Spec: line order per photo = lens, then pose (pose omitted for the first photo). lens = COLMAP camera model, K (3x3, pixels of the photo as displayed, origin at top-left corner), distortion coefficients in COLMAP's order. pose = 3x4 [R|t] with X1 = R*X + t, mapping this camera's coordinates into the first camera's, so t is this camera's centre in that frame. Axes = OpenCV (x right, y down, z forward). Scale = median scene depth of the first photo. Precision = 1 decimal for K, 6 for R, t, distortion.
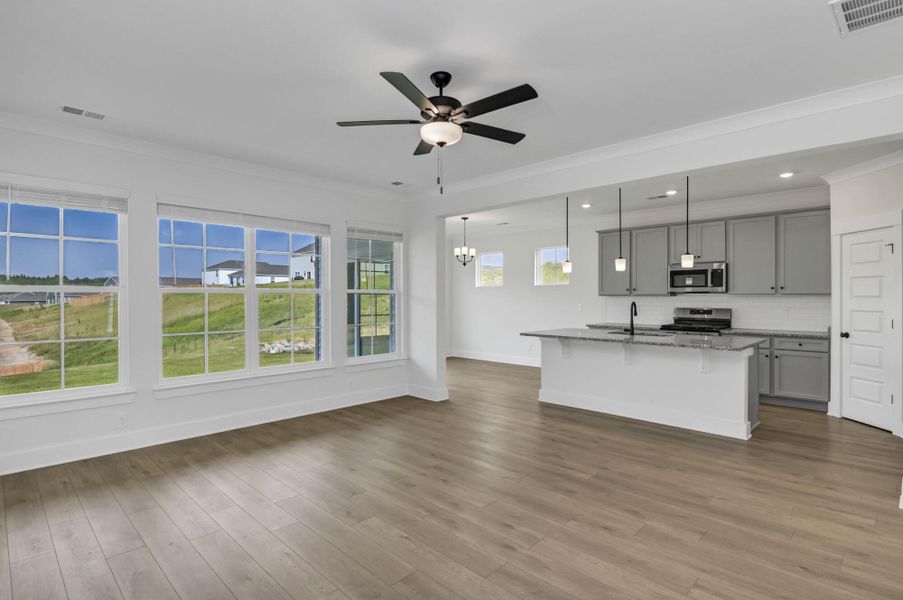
lens RADIAL K [[465.2, 0, 449.2], [0, 465.2, 296.9], [0, 0, 1]] dist [-0.000916, -0.001243]
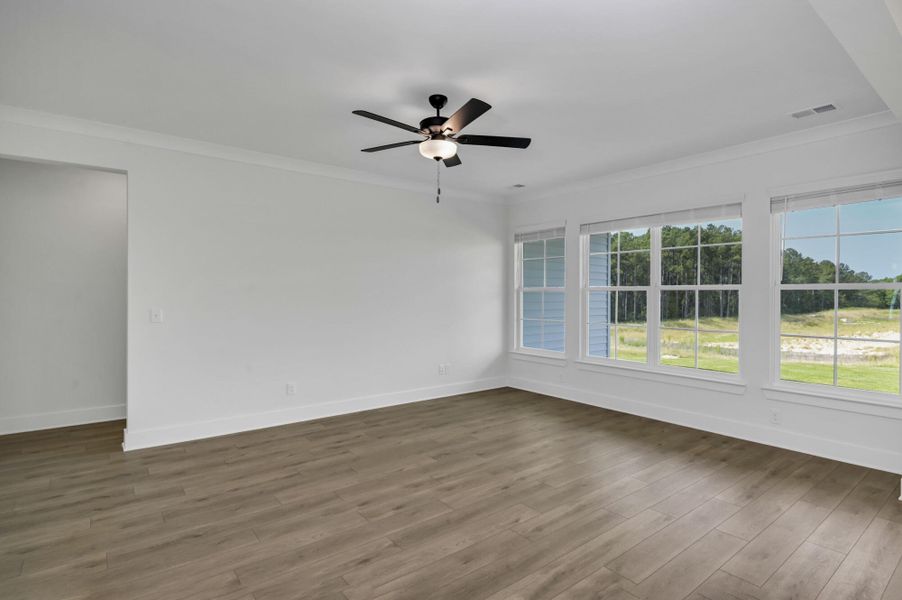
lens RADIAL K [[442.4, 0, 448.4], [0, 442.4, 297.0], [0, 0, 1]] dist [0.000877, 0.000182]
pose [[-0.129480, 0.006767, -0.991559, 0.539783], [-0.000491, 0.999976, 0.006888, -0.000239], [0.991582, 0.001379, -0.129474, 0.600878]]
